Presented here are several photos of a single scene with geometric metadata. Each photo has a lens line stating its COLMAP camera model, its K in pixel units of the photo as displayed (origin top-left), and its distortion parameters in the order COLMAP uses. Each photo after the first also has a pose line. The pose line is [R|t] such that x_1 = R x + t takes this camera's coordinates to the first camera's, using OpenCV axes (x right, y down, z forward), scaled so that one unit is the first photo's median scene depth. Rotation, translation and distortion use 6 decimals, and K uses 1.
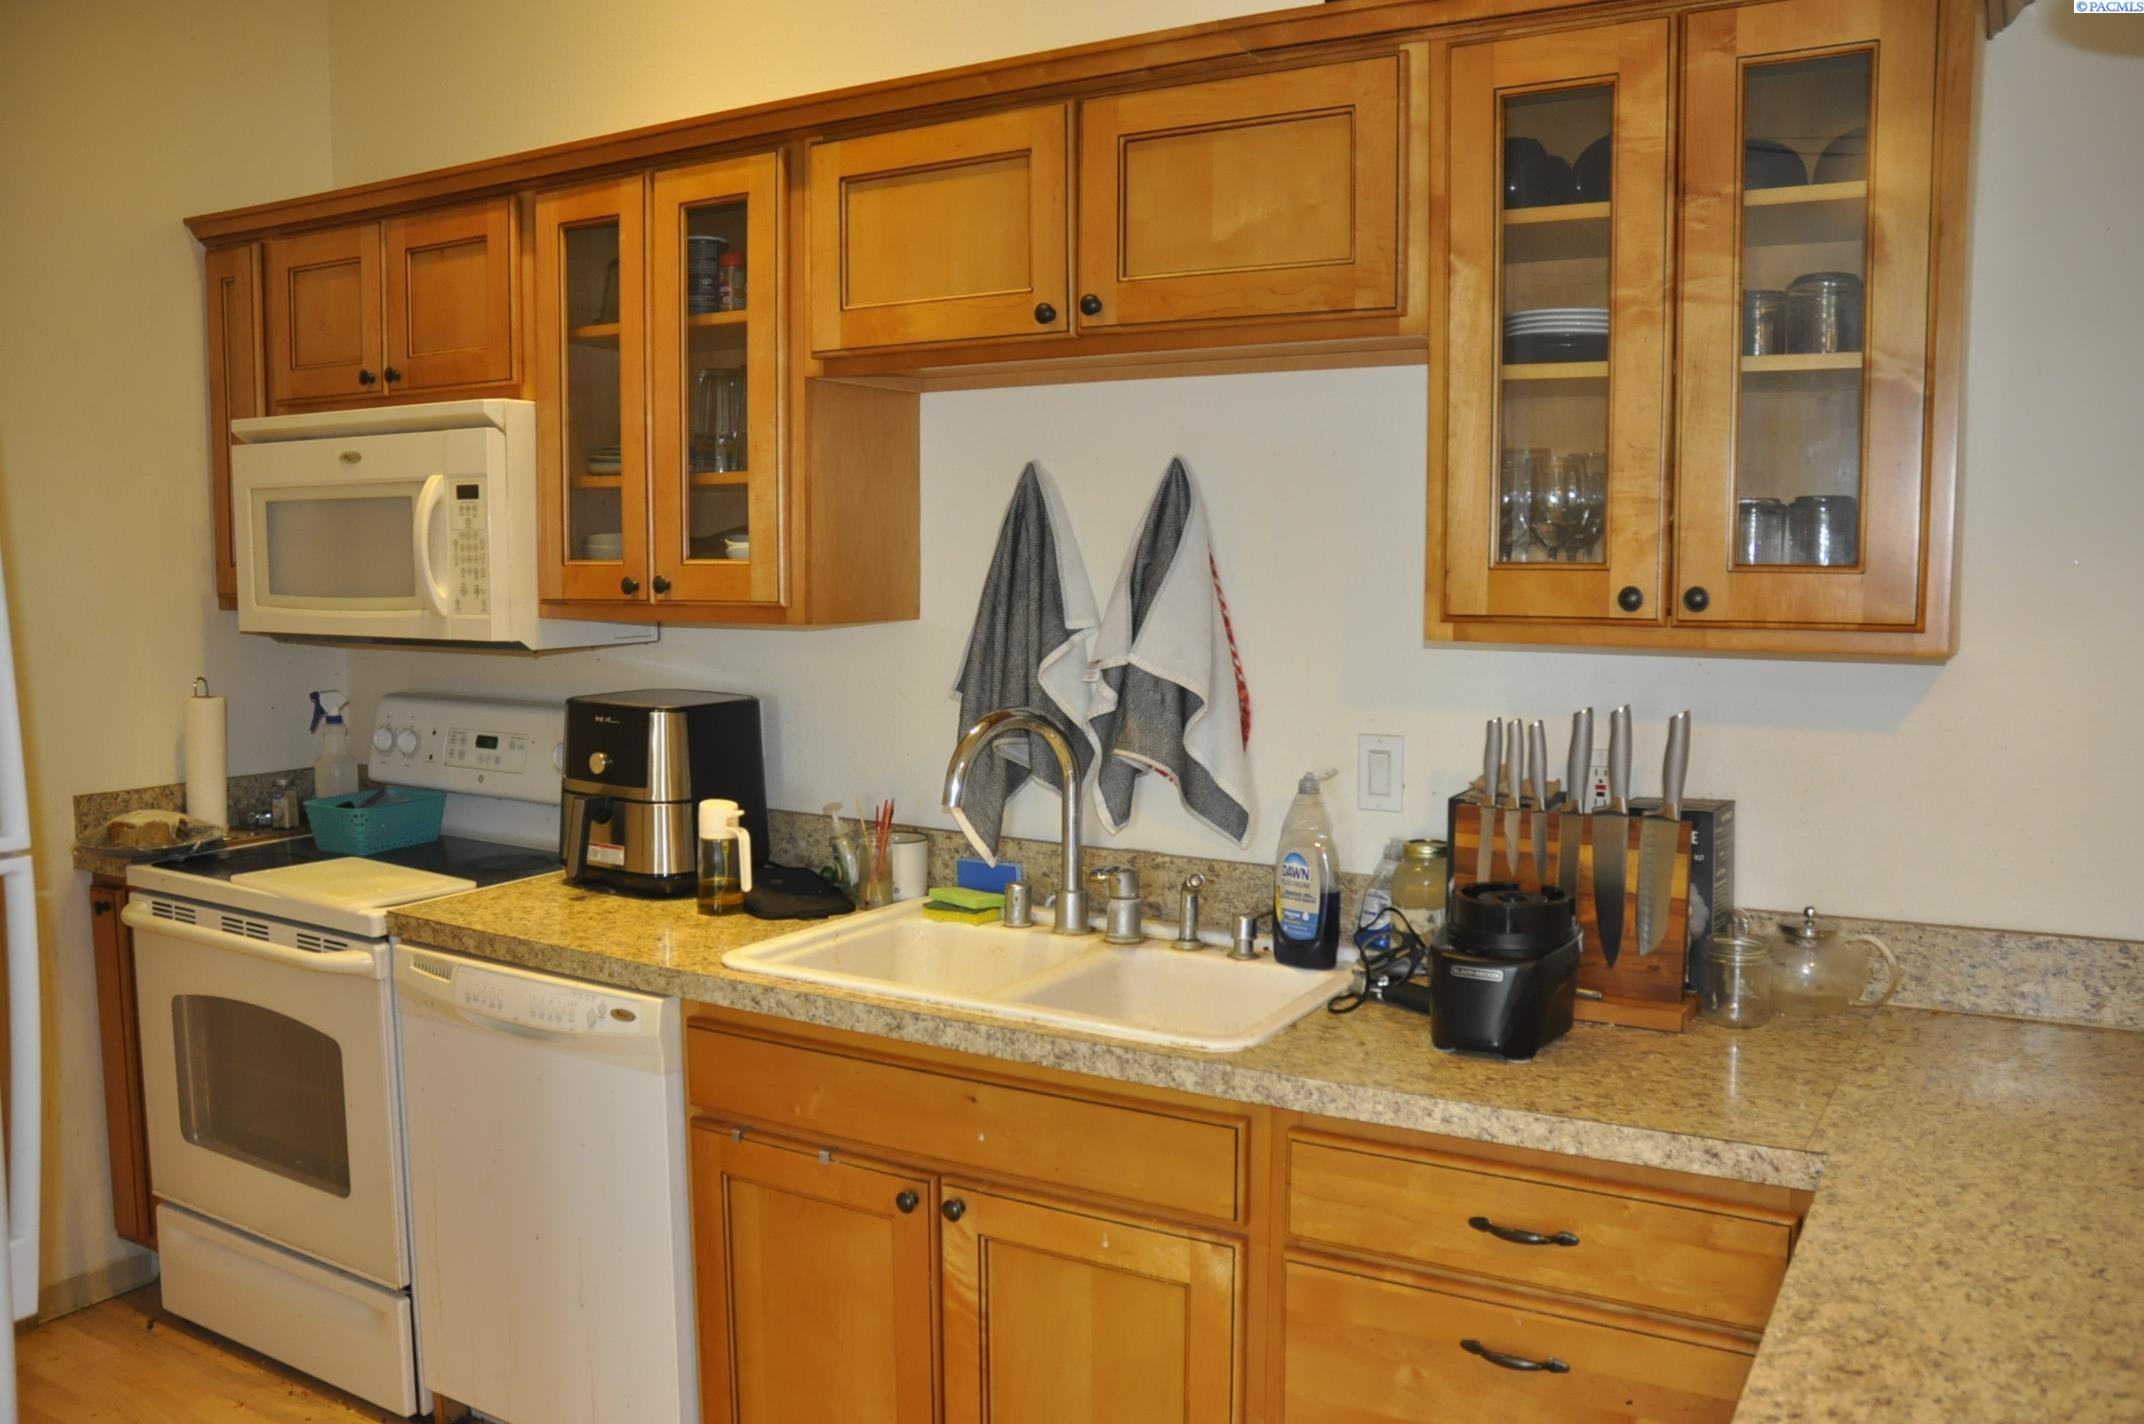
lens RADIAL K [[1677.0, 0, 1067.6], [0, 1677.0, 709.4], [0, 0, 1]] dist [-0.169300, 0.139594]
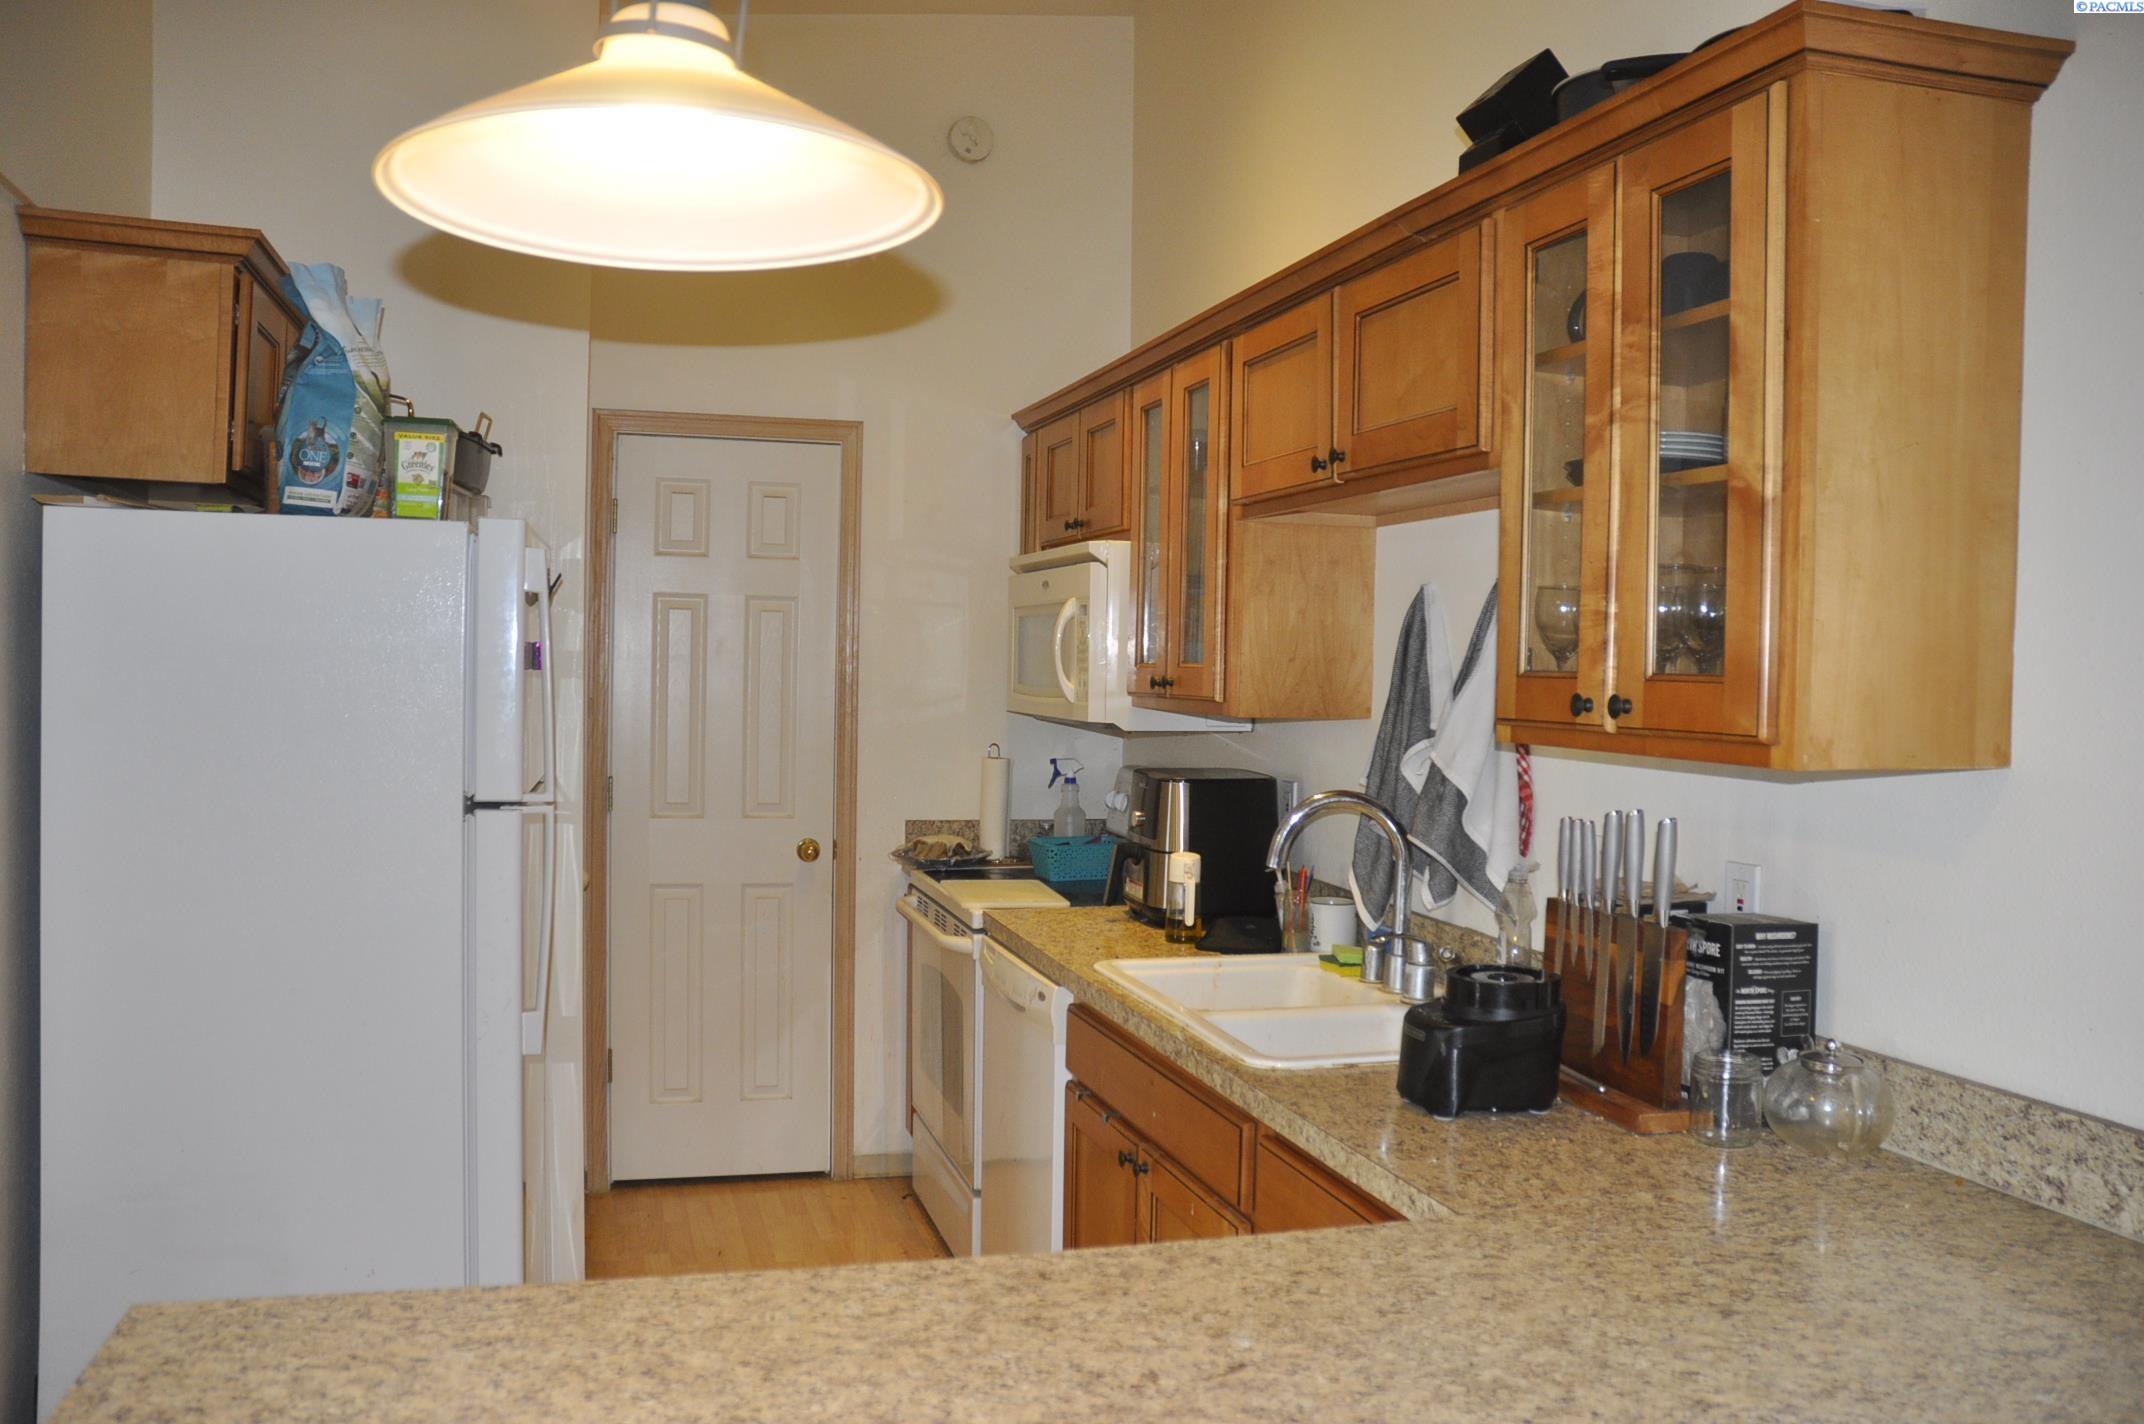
lens RADIAL K [[1677.0, 0, 1051.0], [0, 1677.0, 707.3], [0, 0, 1]] dist [-0.169300, 0.139594]
pose [[0.723372, 0.031259, -0.689751, 0.638574], [-0.079992, 0.996042, -0.038752, 0.002005], [0.685809, 0.083207, 0.723009, -0.001410]]
